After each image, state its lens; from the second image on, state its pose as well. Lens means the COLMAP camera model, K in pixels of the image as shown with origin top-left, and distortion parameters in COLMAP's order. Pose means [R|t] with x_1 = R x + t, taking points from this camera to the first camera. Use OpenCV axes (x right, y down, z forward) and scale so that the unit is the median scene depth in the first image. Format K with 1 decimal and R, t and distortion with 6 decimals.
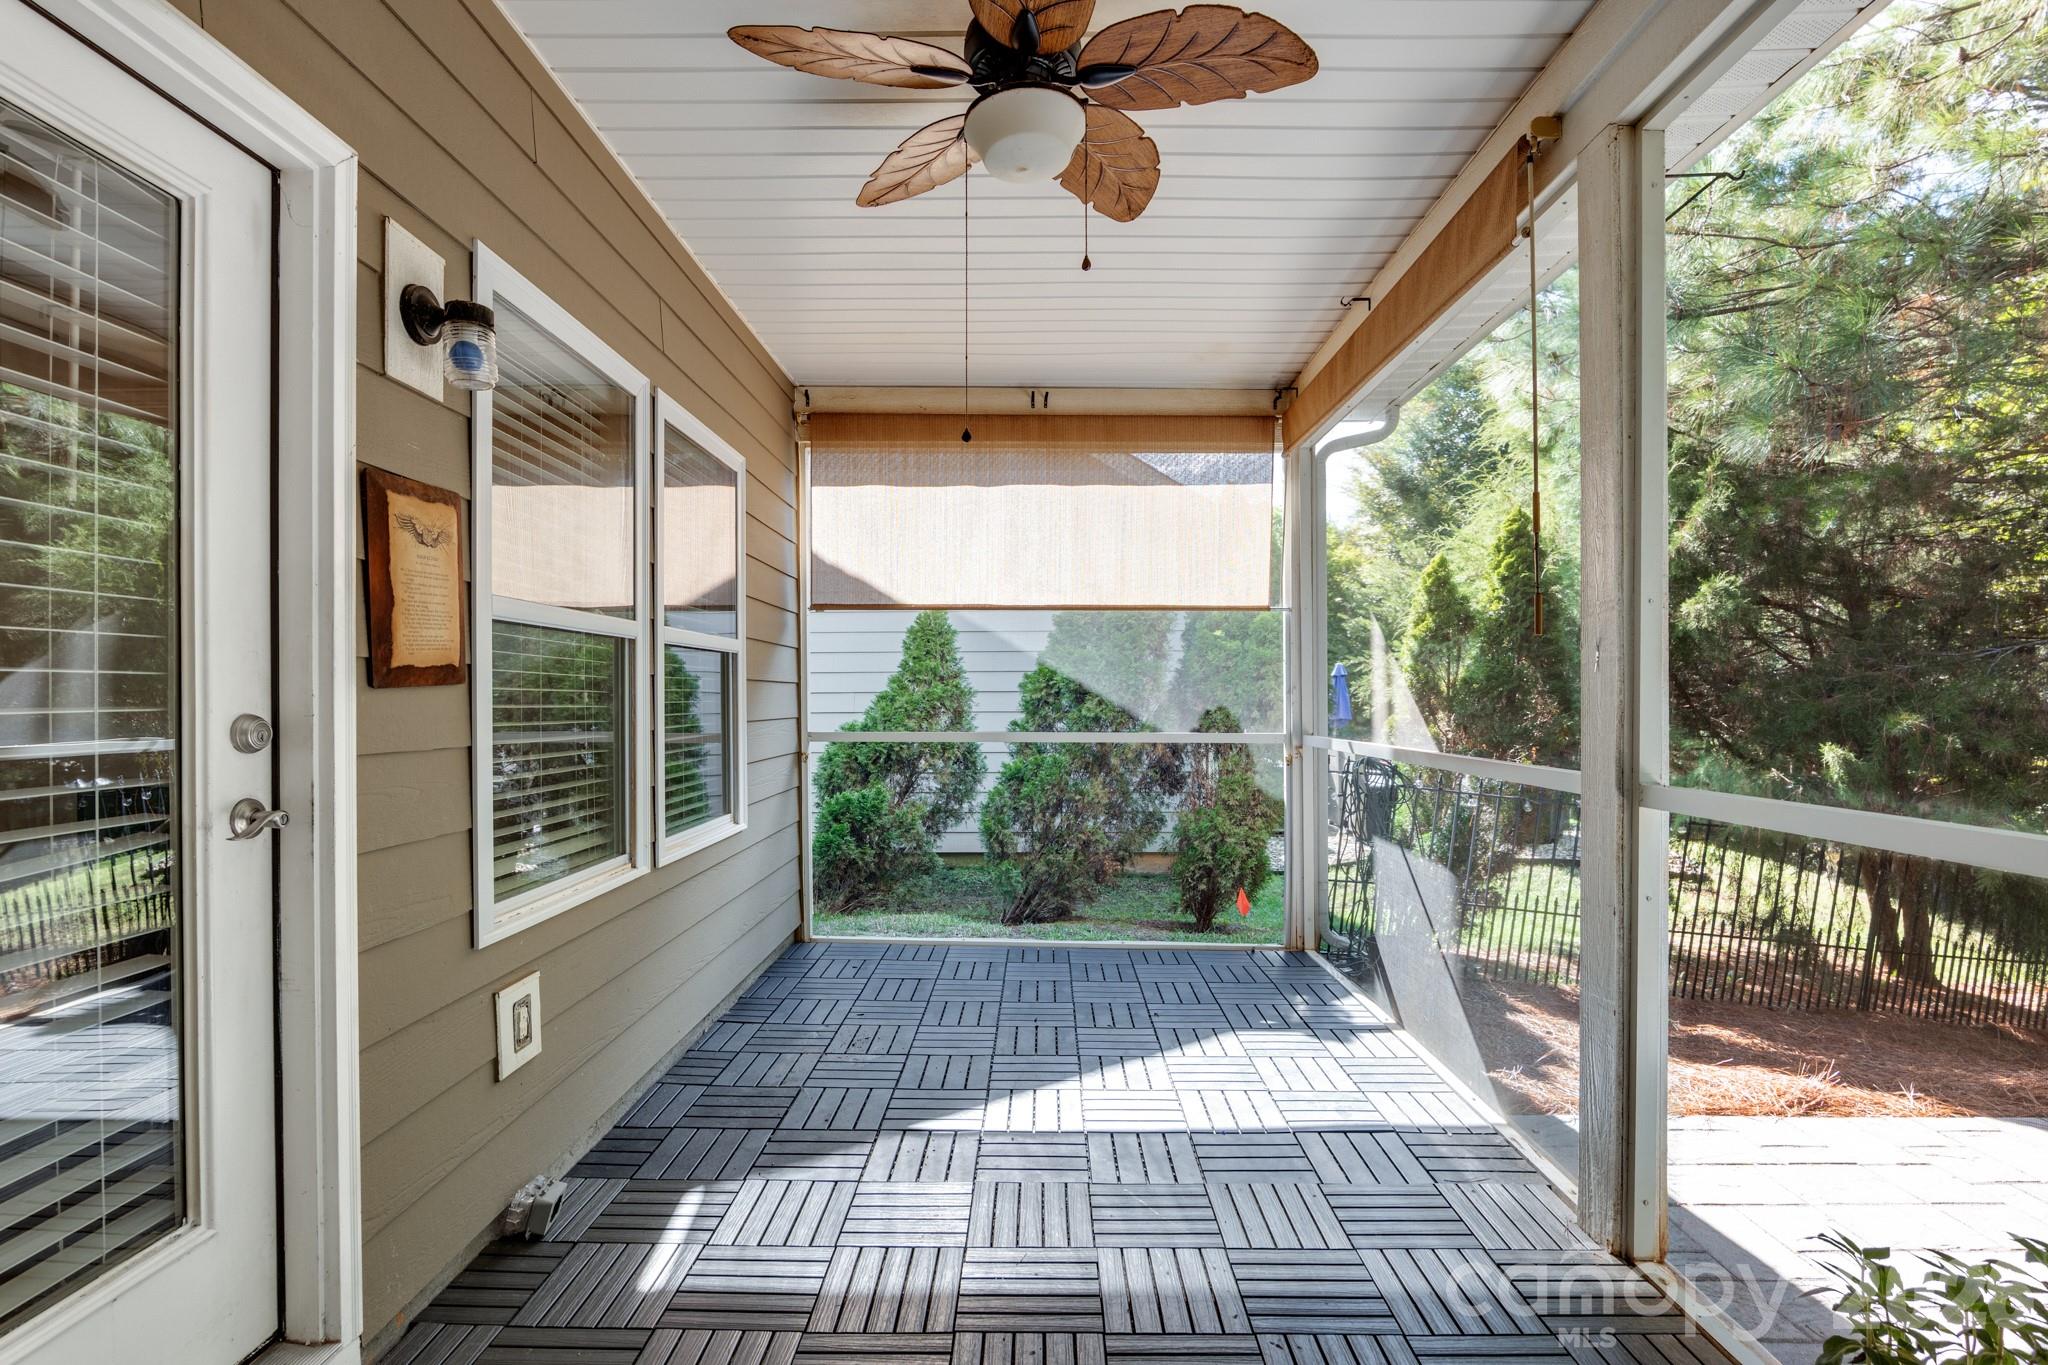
lens RADIAL K [[963.3, 0, 1012.0], [0, 963.3, 678.1], [0, 0, 1]] dist [-0.012996, 0.008482]
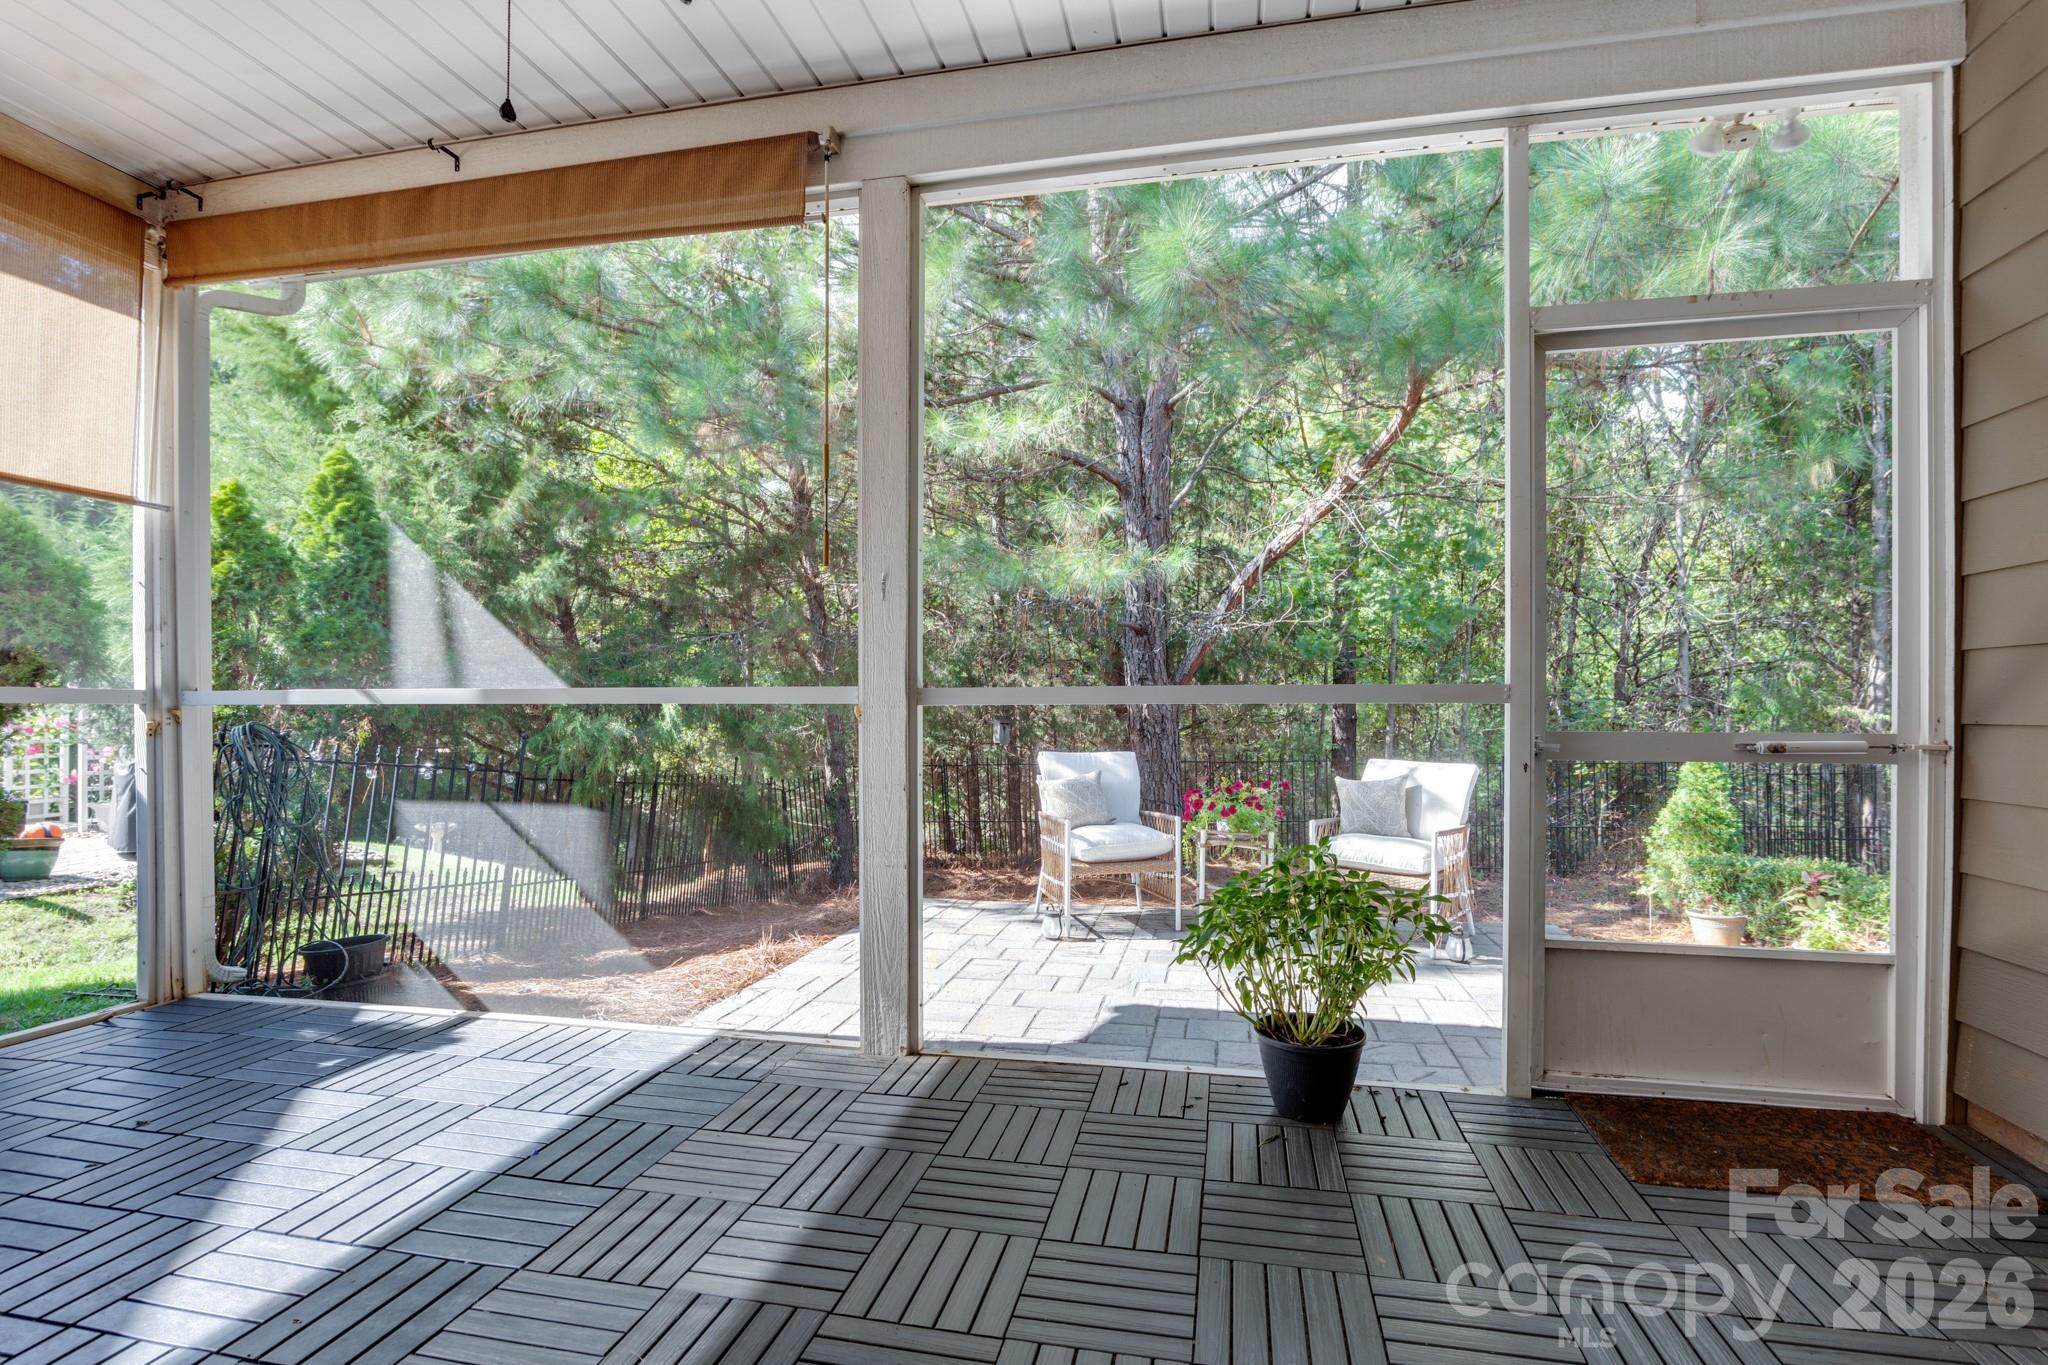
lens RADIAL K [[998.7, 0, 1008.0], [0, 998.7, 690.2], [0, 0, 1]] dist [-0.000184, 0.001052]
pose [[0.198517, 0.022676, 0.979835, -0.399131], [-0.021195, 0.999598, -0.018839, 0.081429], [-0.979868, -0.017027, 0.198918, 0.365670]]
